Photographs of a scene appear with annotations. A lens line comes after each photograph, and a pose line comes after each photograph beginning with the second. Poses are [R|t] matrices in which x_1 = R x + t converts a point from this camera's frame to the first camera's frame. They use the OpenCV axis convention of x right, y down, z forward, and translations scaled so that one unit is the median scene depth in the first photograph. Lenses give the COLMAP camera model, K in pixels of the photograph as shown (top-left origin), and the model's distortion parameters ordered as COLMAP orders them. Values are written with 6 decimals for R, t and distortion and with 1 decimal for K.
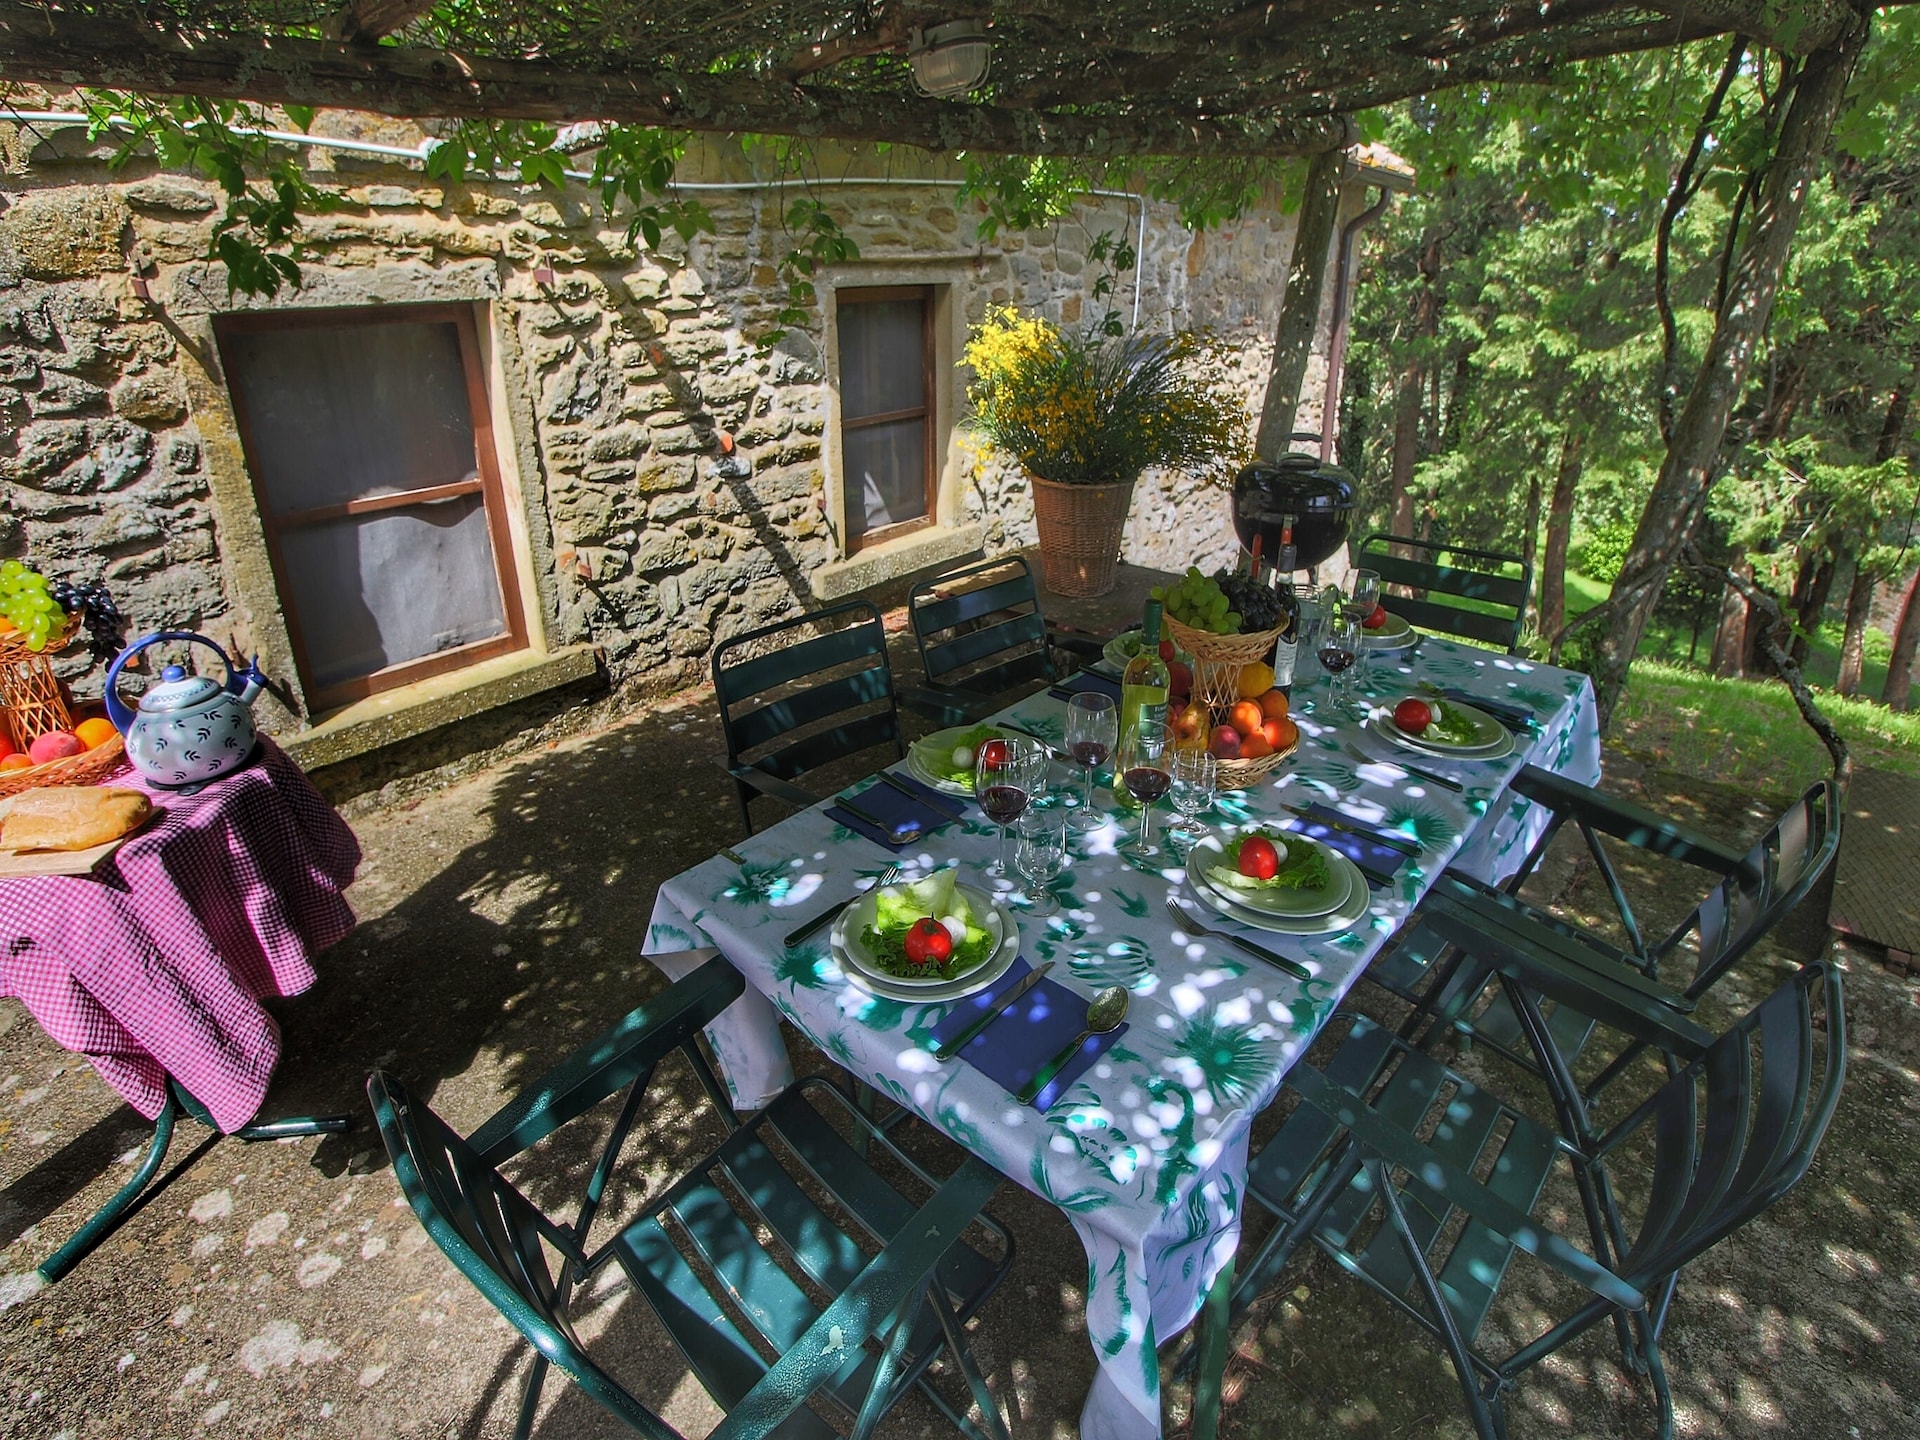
lens RADIAL K [[1113.6, 0, 898.2], [0, 1113.6, 728.7], [0, 0, 1]] dist [-0.003396, -0.019659]
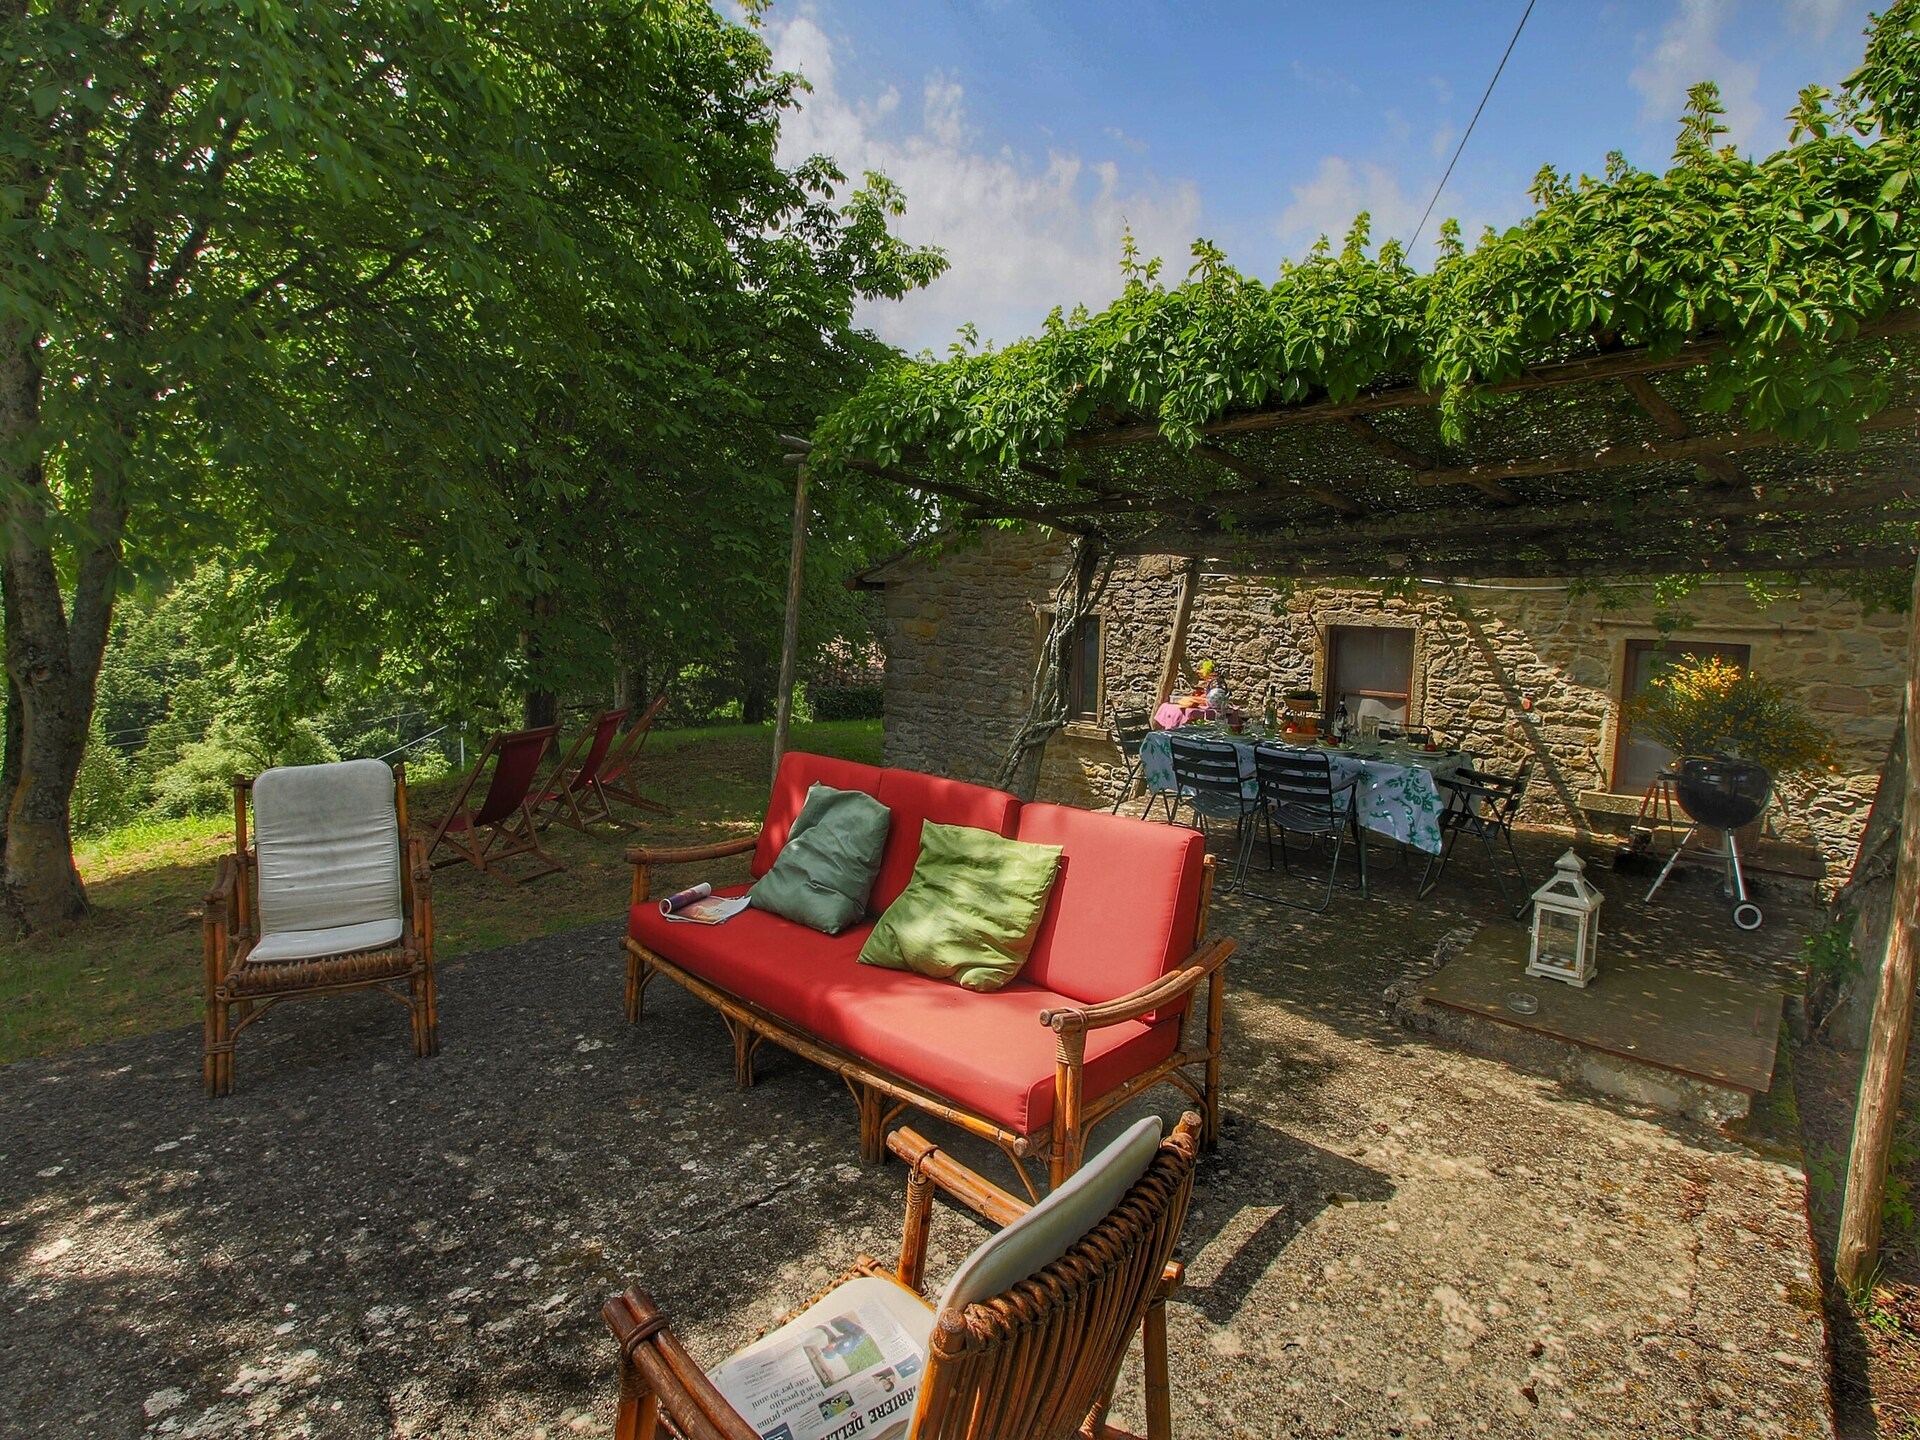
lens RADIAL K [[1113.6, 0, 961.3], [0, 1113.6, 726.9], [0, 0, 1]] dist [-0.003396, -0.019659]
pose [[-0.141313, 0.128408, -0.981602, 2.049989], [-0.407592, 0.896063, 0.175896, -0.165445], [0.902164, 0.424949, -0.074288, 0.258212]]
